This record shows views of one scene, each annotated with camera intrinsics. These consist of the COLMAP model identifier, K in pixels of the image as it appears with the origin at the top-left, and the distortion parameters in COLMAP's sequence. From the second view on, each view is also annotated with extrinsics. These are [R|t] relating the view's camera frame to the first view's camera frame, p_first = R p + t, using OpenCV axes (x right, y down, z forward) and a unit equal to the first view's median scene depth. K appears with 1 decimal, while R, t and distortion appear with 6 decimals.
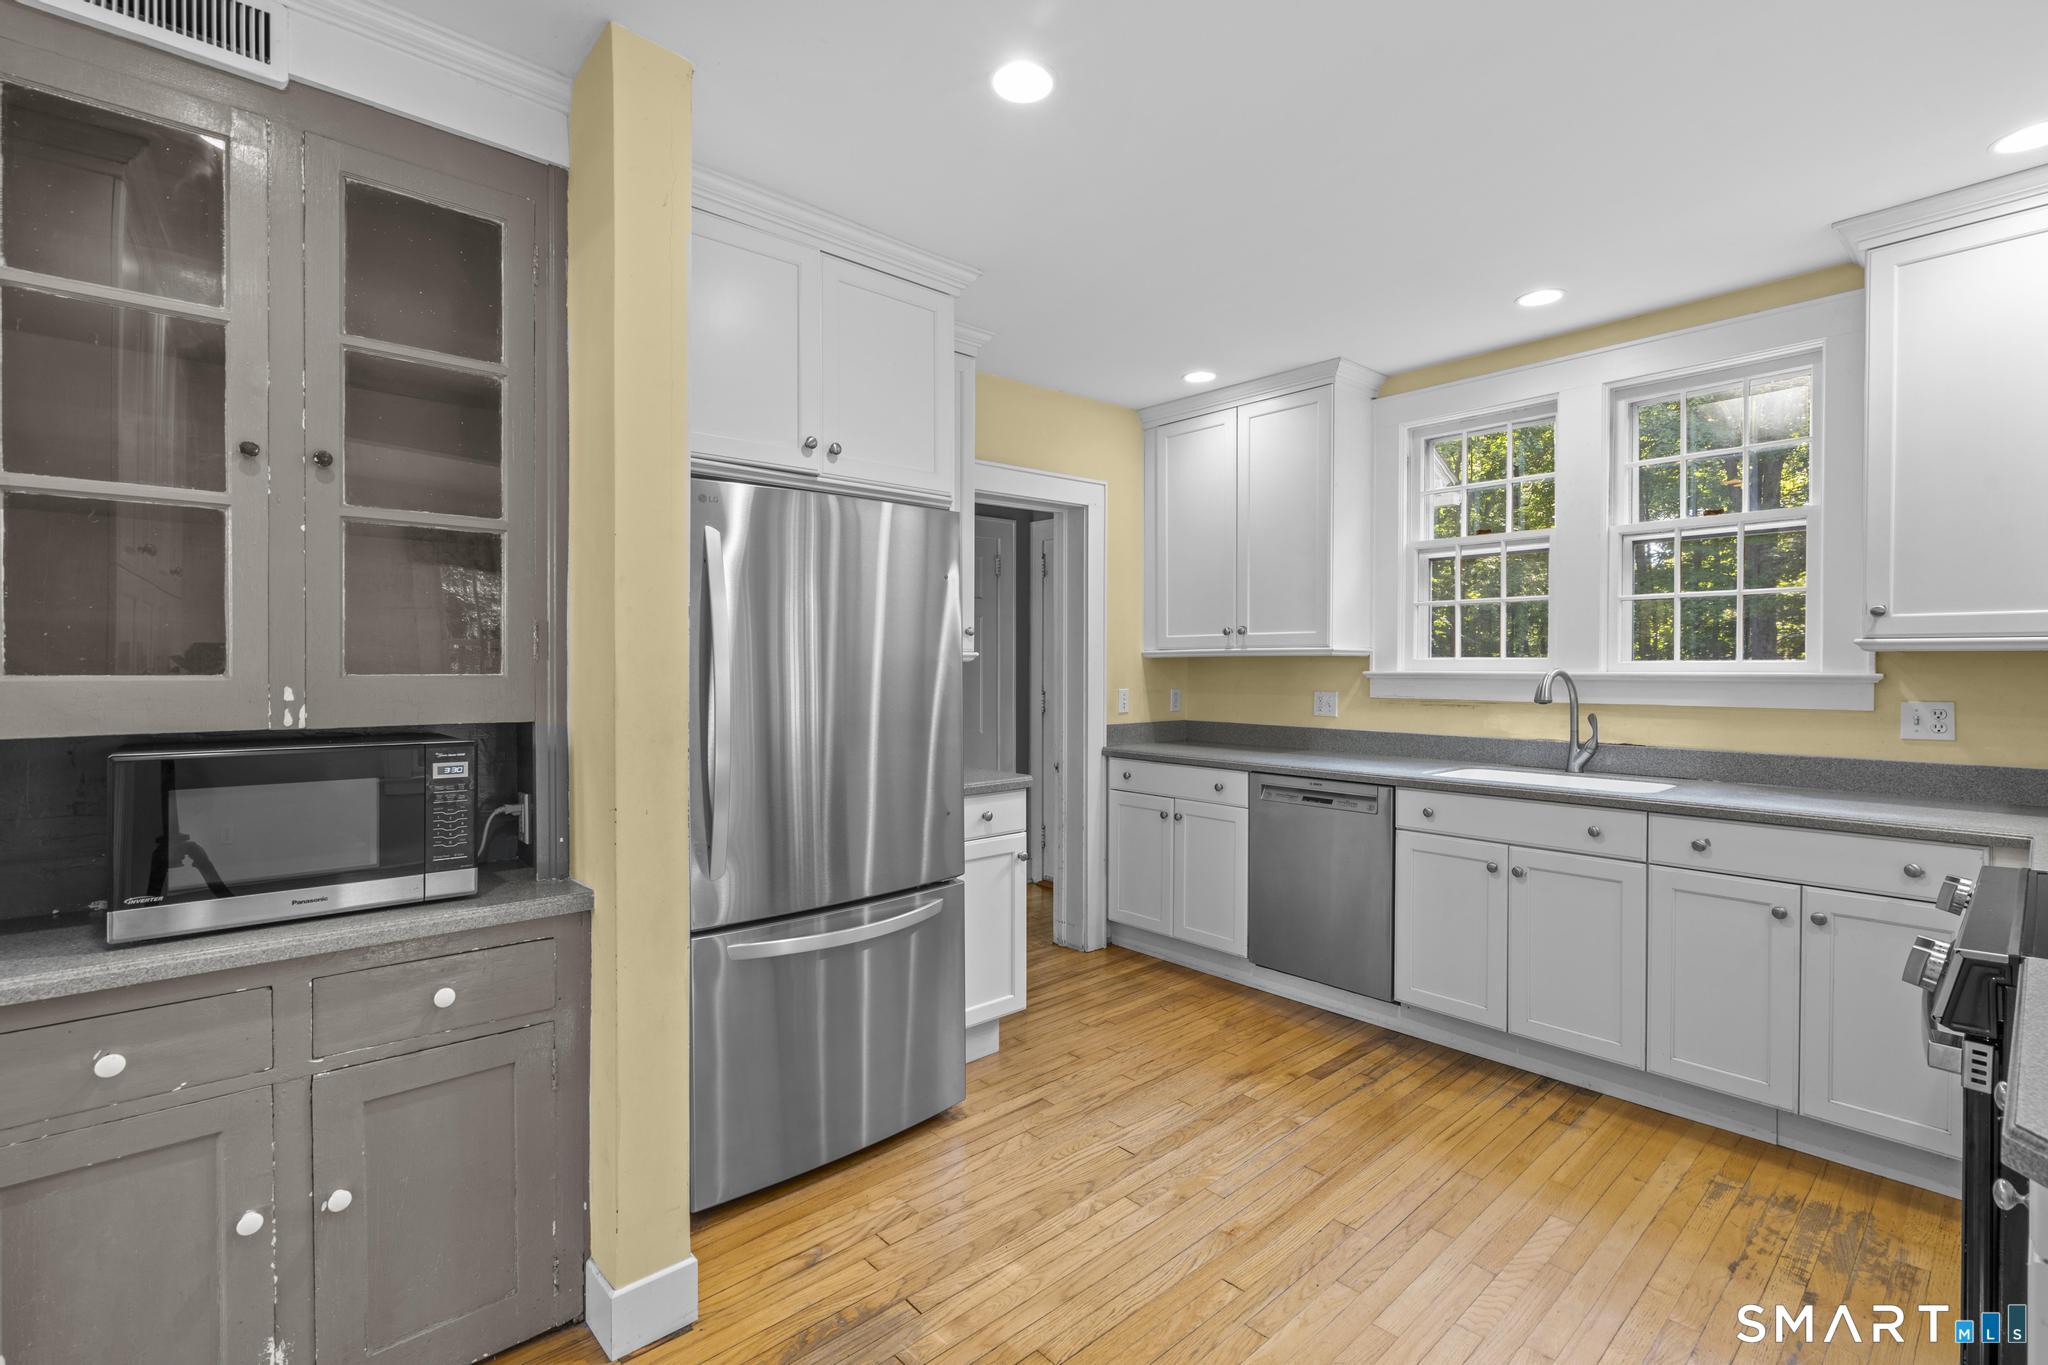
lens RADIAL K [[922.7, 0, 1021.5], [0, 922.7, 675.5], [0, 0, 1]] dist [-0.004503, 0.002878]
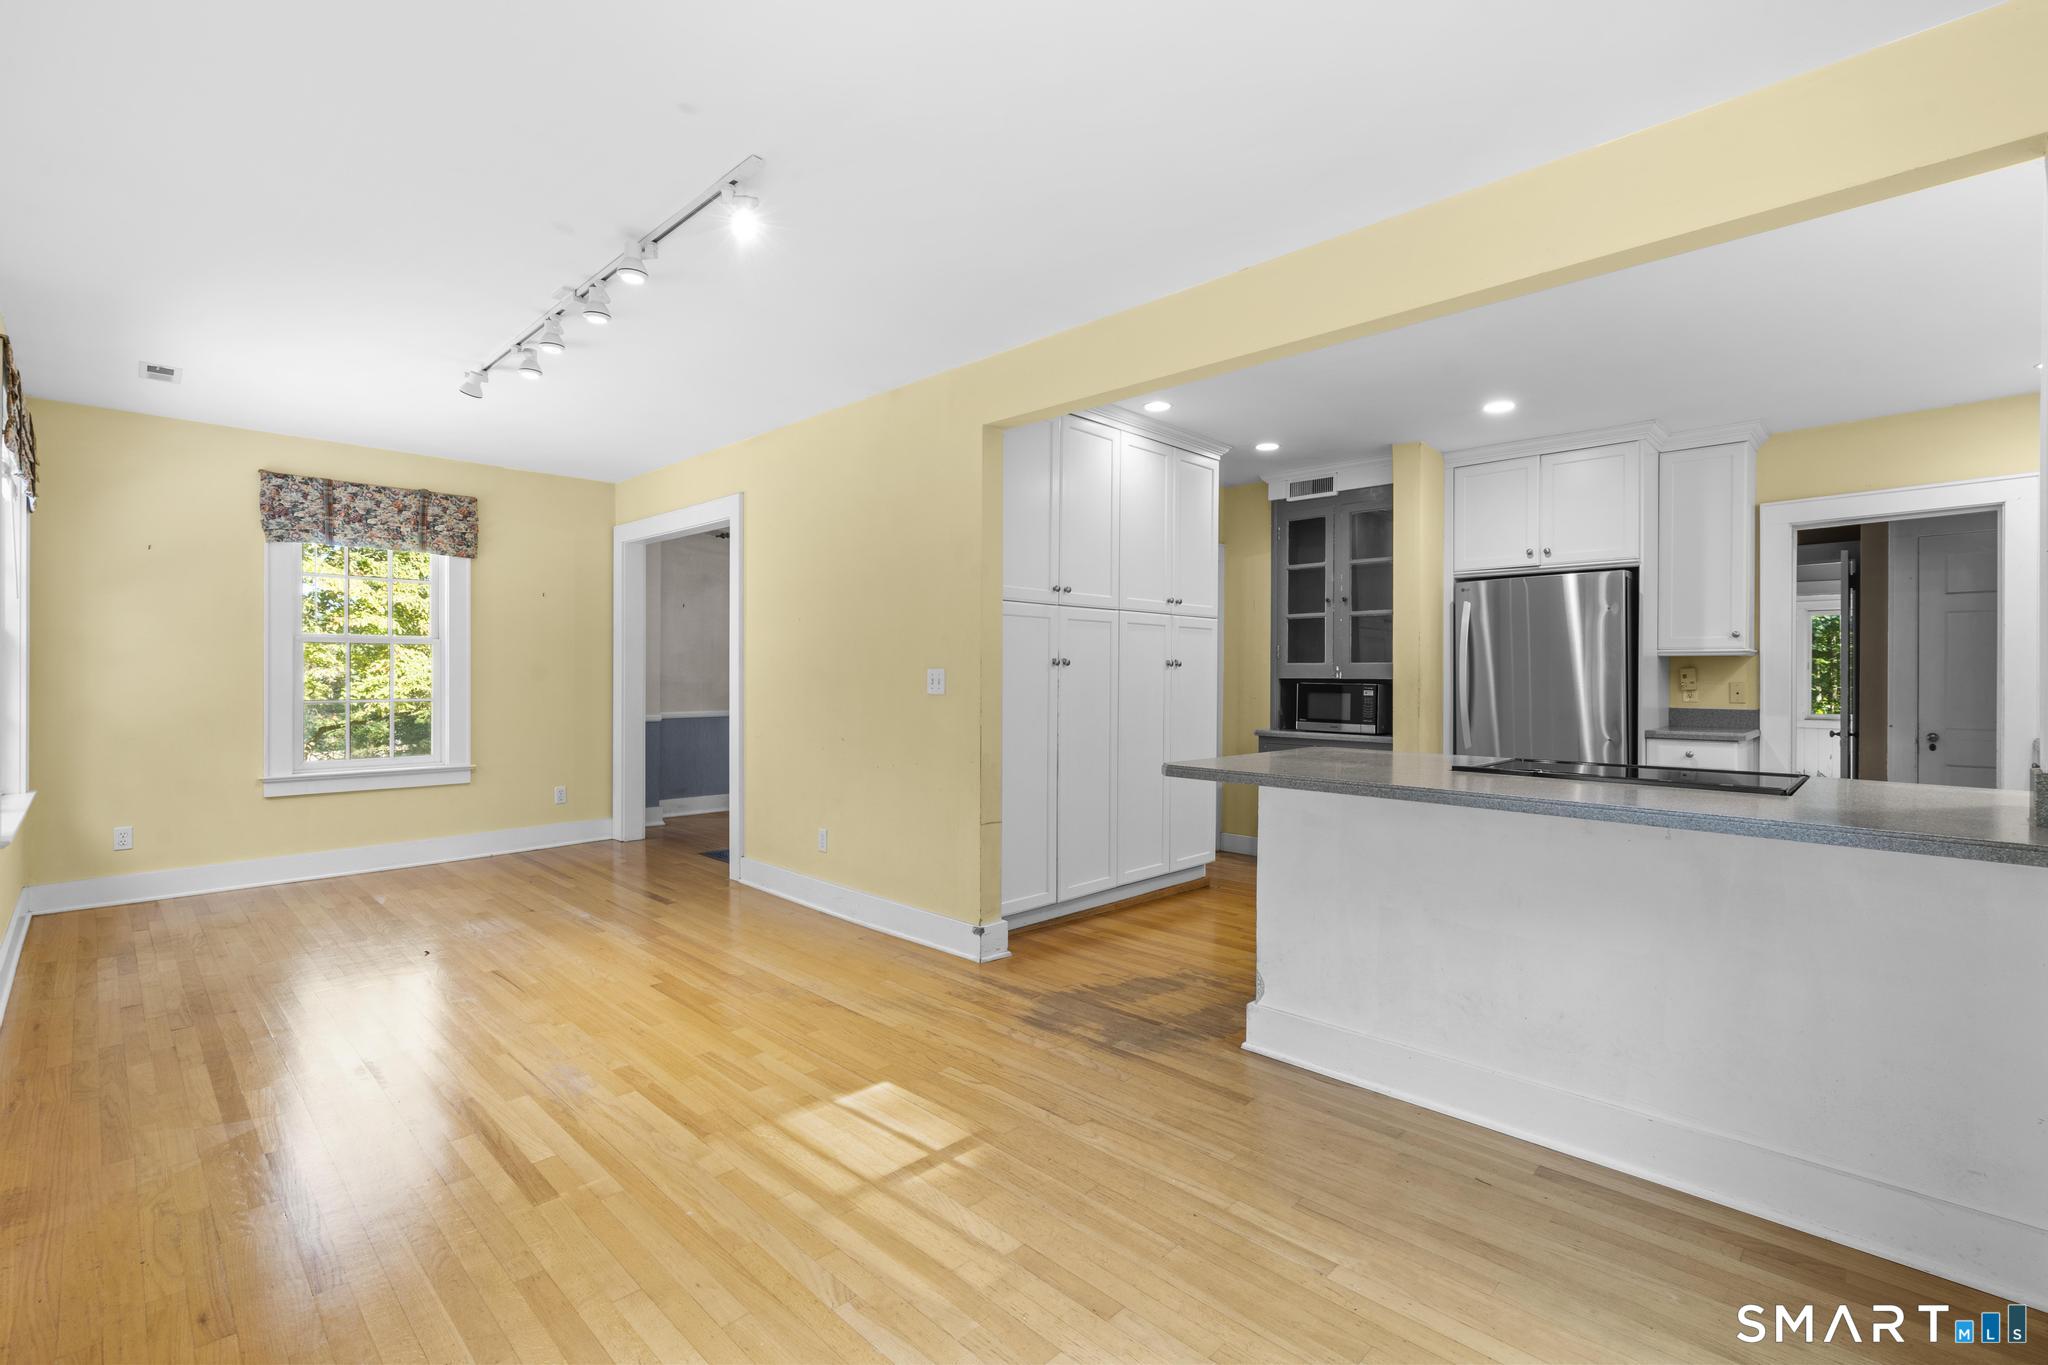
lens RADIAL K [[922.7, 0, 1028.8], [0, 922.7, 675.2], [0, 0, 1]] dist [-0.004503, 0.002878]
pose [[0.064067, -0.000981, -0.997945, 1.760990], [-0.014716, 0.999890, -0.001927, 0.046766], [0.997837, 0.014809, 0.064045, -0.257573]]
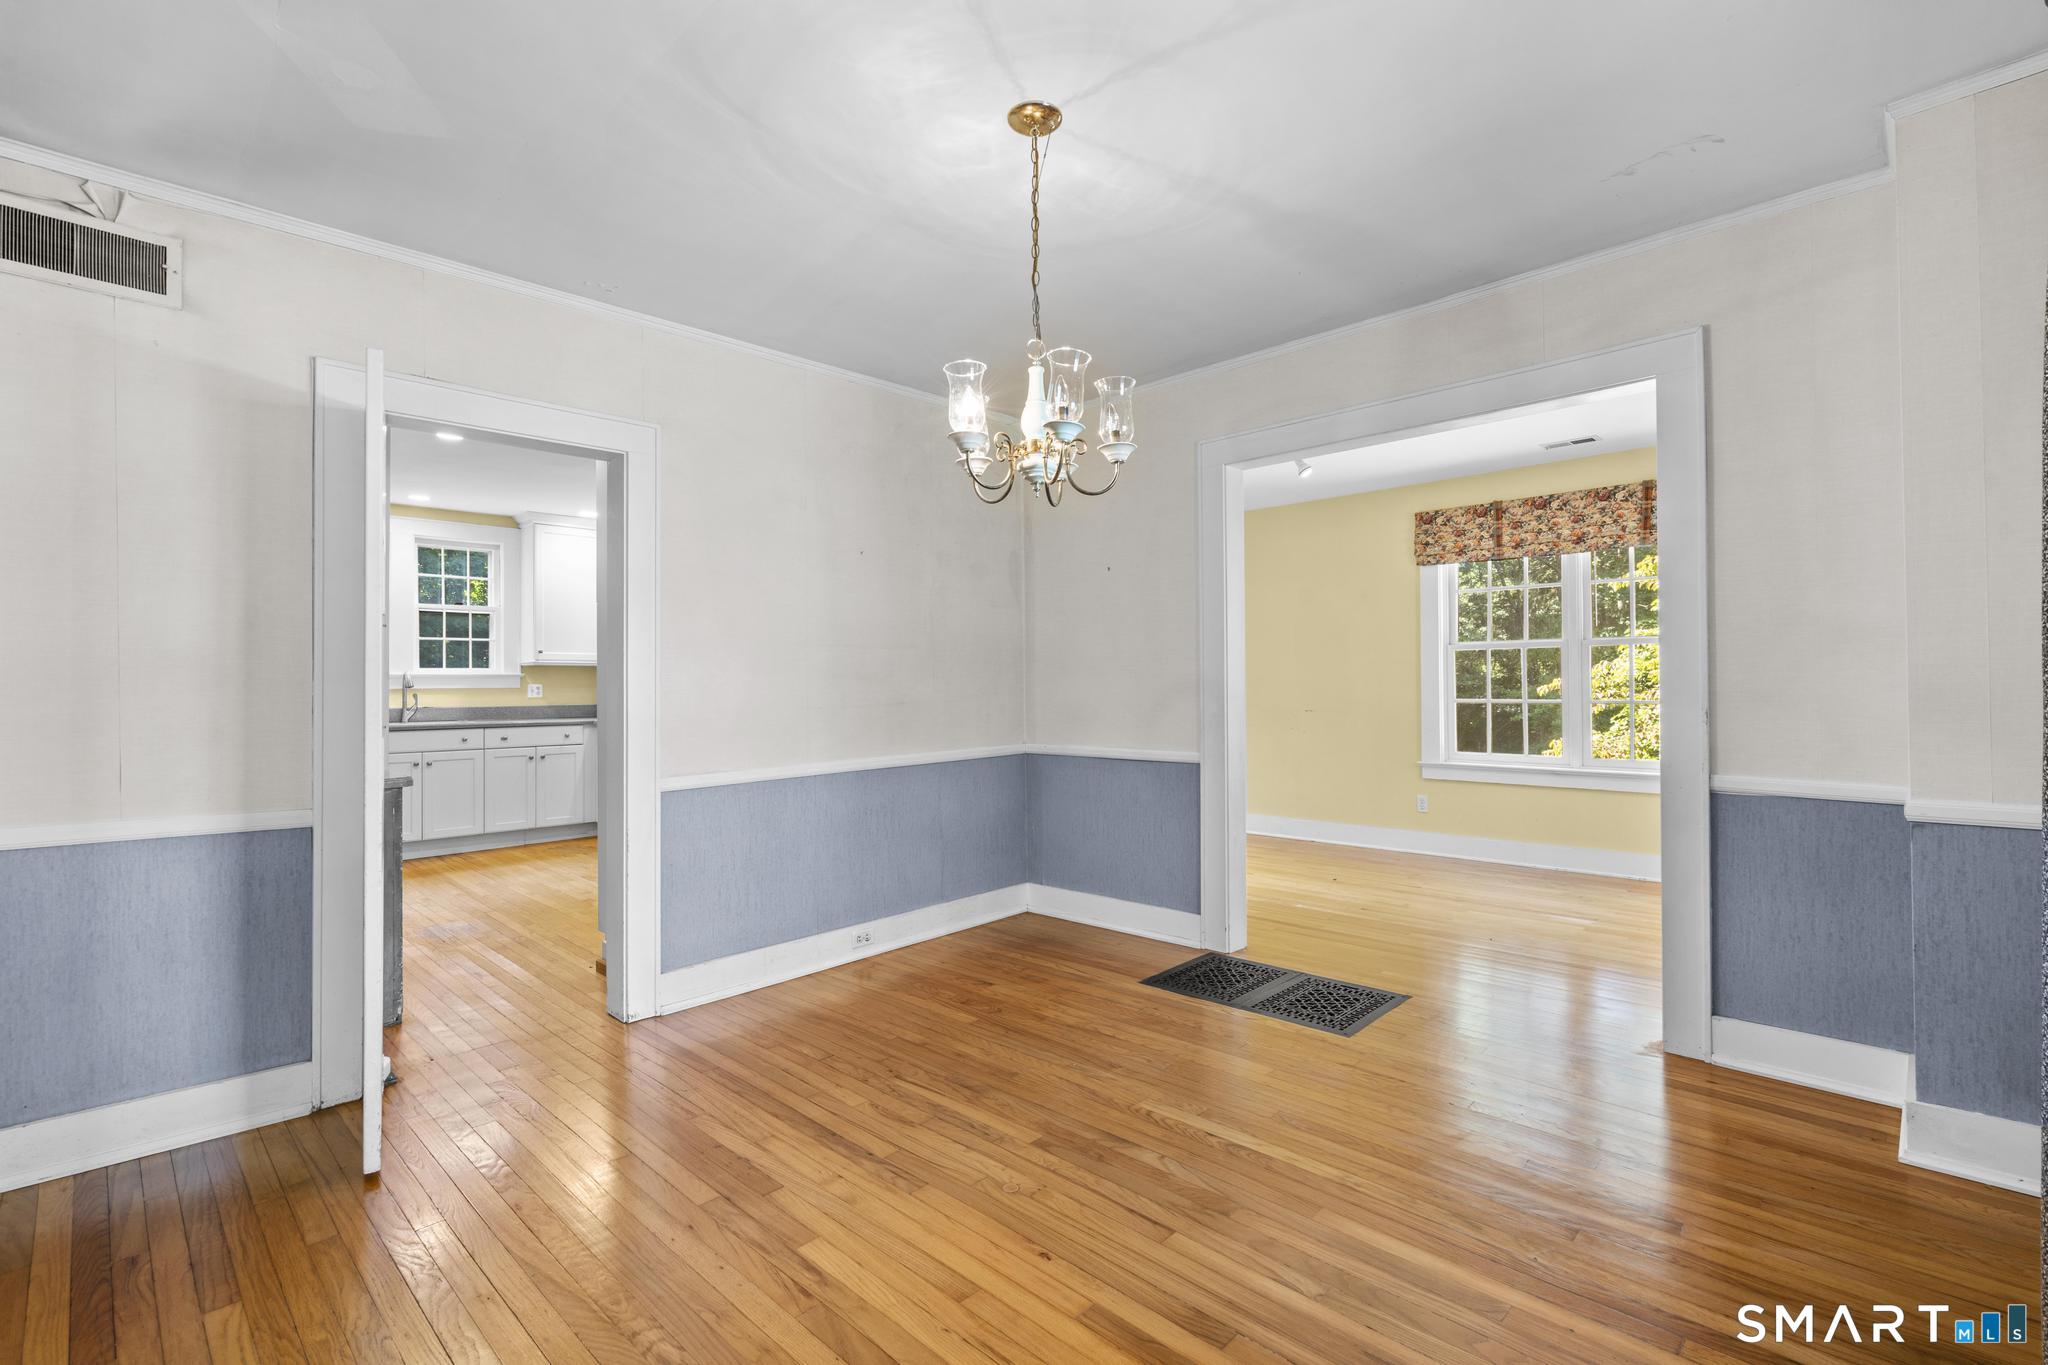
lens RADIAL K [[922.7, 0, 1043.8], [0, 922.7, 684.8], [0, 0, 1]] dist [-0.004503, 0.002878]
pose [[-0.086258, -0.006459, 0.996252, -2.120889], [0.018029, 0.999805, 0.008043, 0.040838], [-0.996110, 0.018655, -0.086125, -0.325576]]
